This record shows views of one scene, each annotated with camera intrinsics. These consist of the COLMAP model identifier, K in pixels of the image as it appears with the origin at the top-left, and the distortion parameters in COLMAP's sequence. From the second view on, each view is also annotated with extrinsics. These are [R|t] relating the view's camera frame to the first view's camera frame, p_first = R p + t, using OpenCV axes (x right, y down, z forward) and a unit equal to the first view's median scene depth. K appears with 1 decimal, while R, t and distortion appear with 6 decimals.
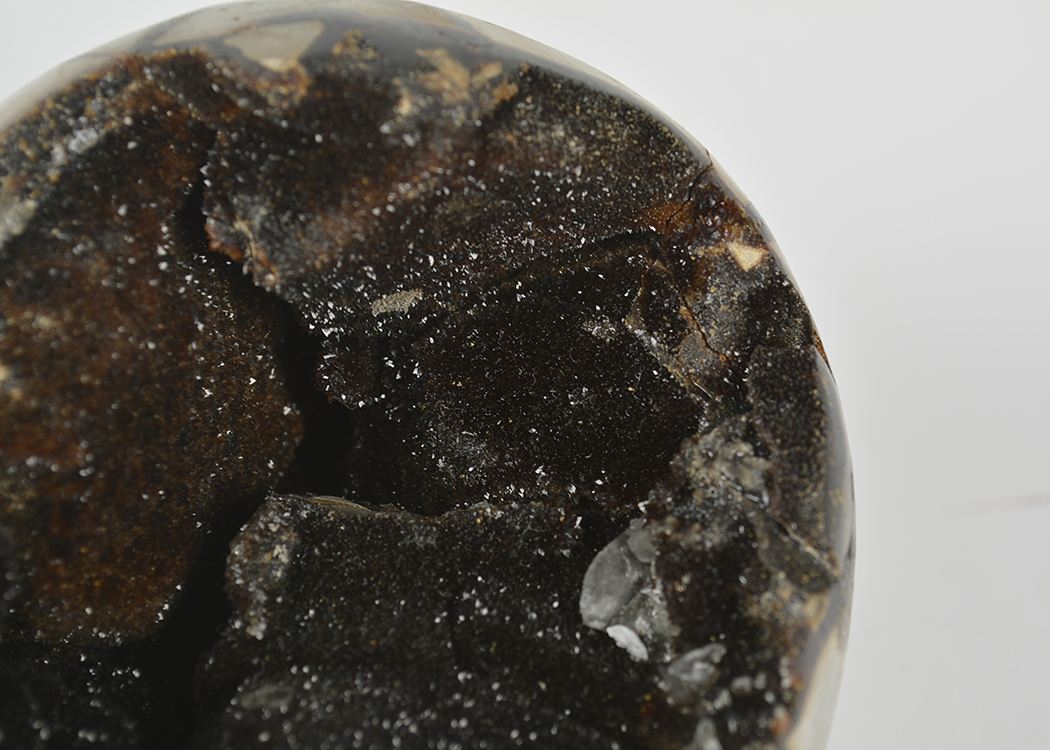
lens RADIAL K [[2613.7, 0, 525.1], [0, 2613.7, 374.7], [0, 0, 1]] dist [-0.020388, 0.000000]
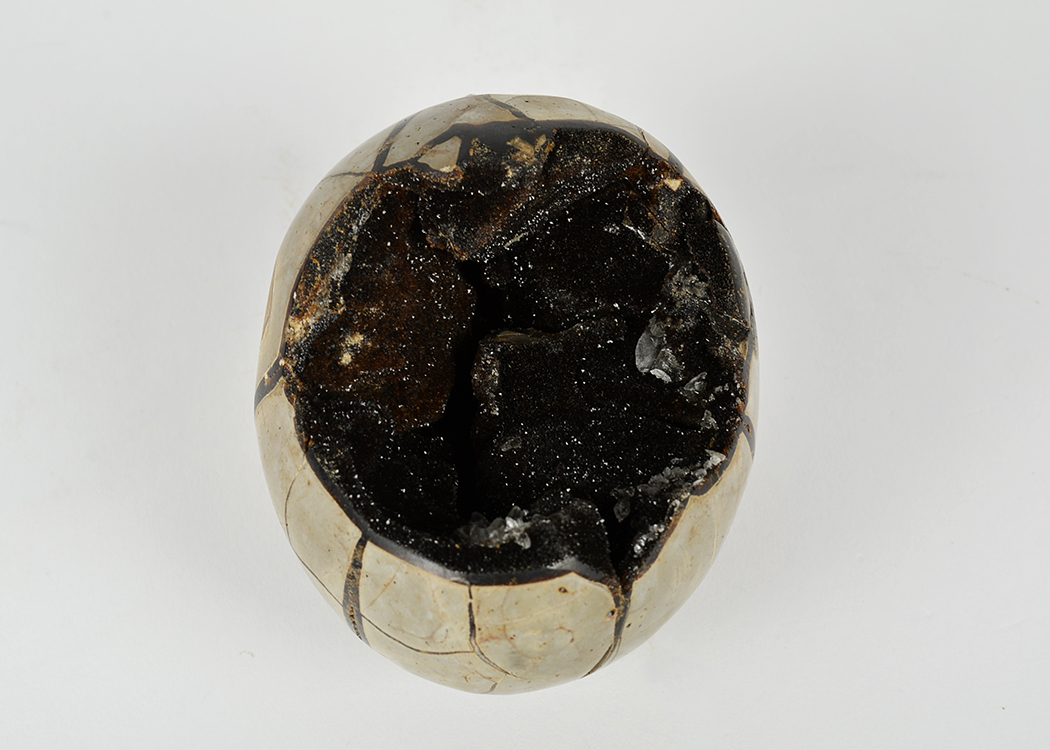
lens RADIAL K [[2092.8, 0, 516.0], [0, 2092.8, 376.5], [0, 0, 1]] dist [0.081218, 0.000000]
pose [[0.970519, -0.241006, -0.002908, -0.073555], [0.234423, 0.941068, 0.243797, -0.351958], [-0.056020, -0.237292, 0.969822, -0.690454]]
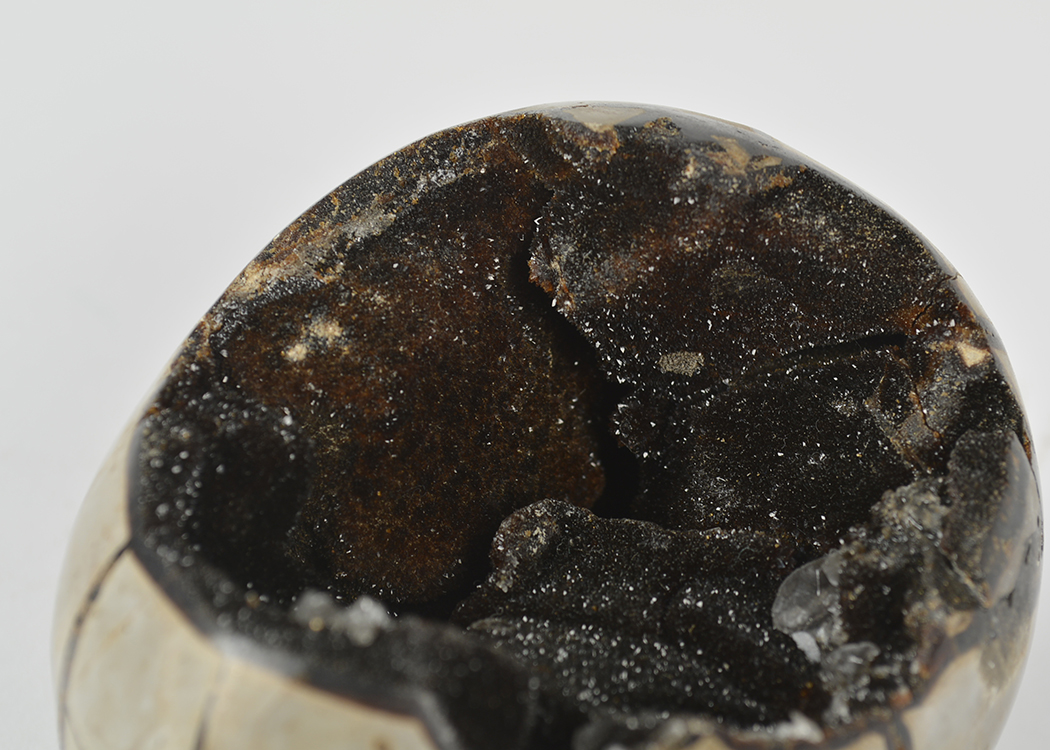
lens RADIAL K [[2613.7, 0, 529.9], [0, 2613.7, 375.5], [0, 0, 1]] dist [-0.020388, 0.000000]
pose [[0.956092, 0.134733, -0.260260, 0.208058], [-0.187414, 0.963823, -0.189527, 0.229880], [0.225309, 0.229982, 0.946755, -0.157469]]
